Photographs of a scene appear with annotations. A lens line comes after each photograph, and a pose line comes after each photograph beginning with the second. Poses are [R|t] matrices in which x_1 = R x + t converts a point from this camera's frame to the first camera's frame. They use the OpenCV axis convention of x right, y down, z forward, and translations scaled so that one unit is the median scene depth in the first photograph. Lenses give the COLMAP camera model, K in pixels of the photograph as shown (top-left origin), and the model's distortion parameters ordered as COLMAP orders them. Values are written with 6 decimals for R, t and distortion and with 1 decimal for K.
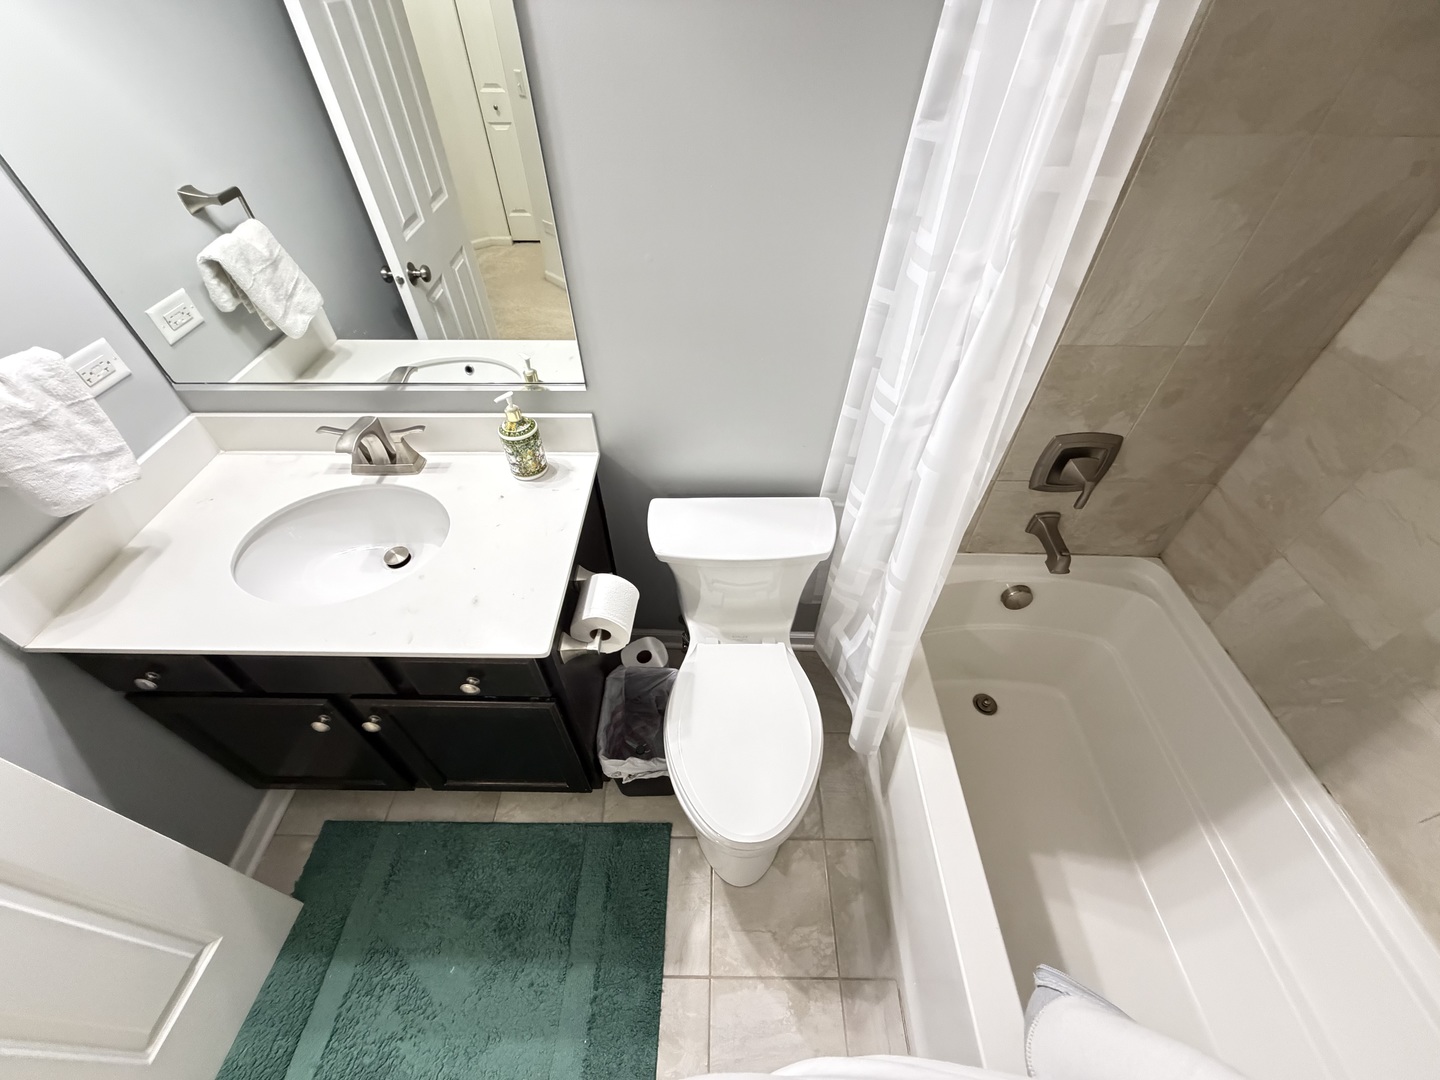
lens RADIAL K [[576.0, 0, 718.0], [0, 576.0, 543.1], [0, 0, 1]] dist [0.002651, -0.000119]
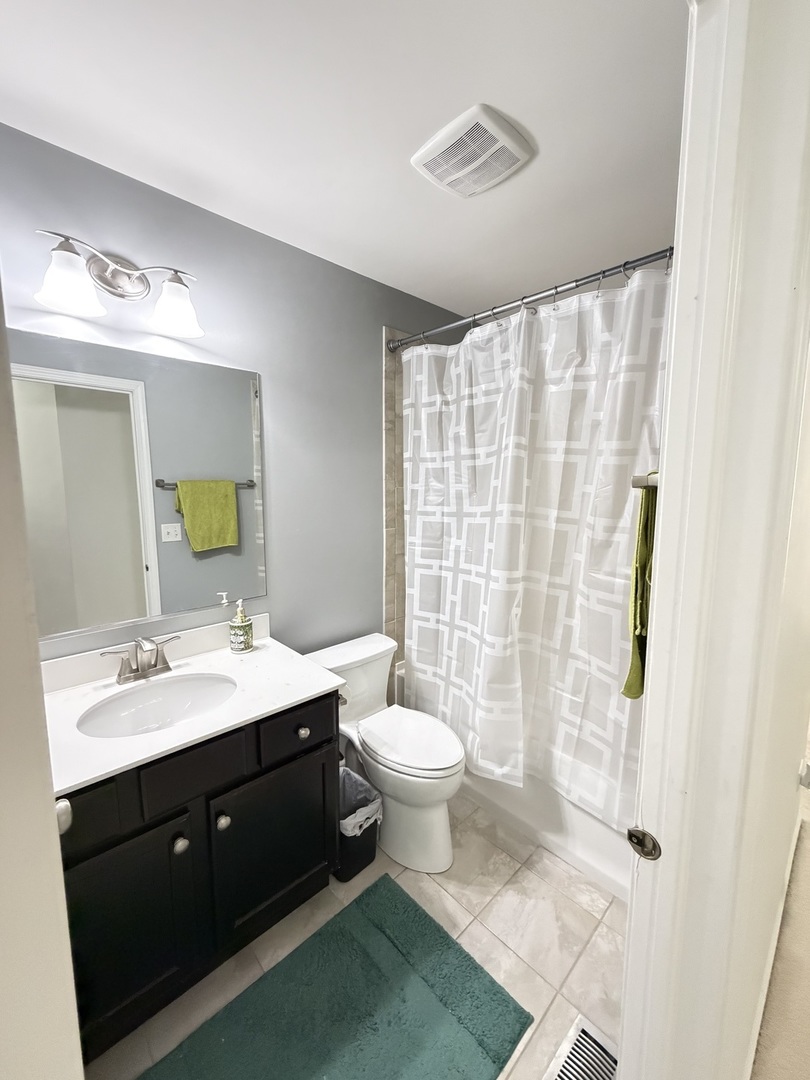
lens RADIAL K [[432.0, 0, 404.5], [0, 432.0, 538.1], [0, 0, 1]] dist [0.002651, -0.000119]
pose [[0.717968, -0.081669, 0.691268, -0.835492], [0.495385, 0.757600, -0.425013, 0.400744], [-0.488995, 0.647589, 0.584390, -0.188255]]
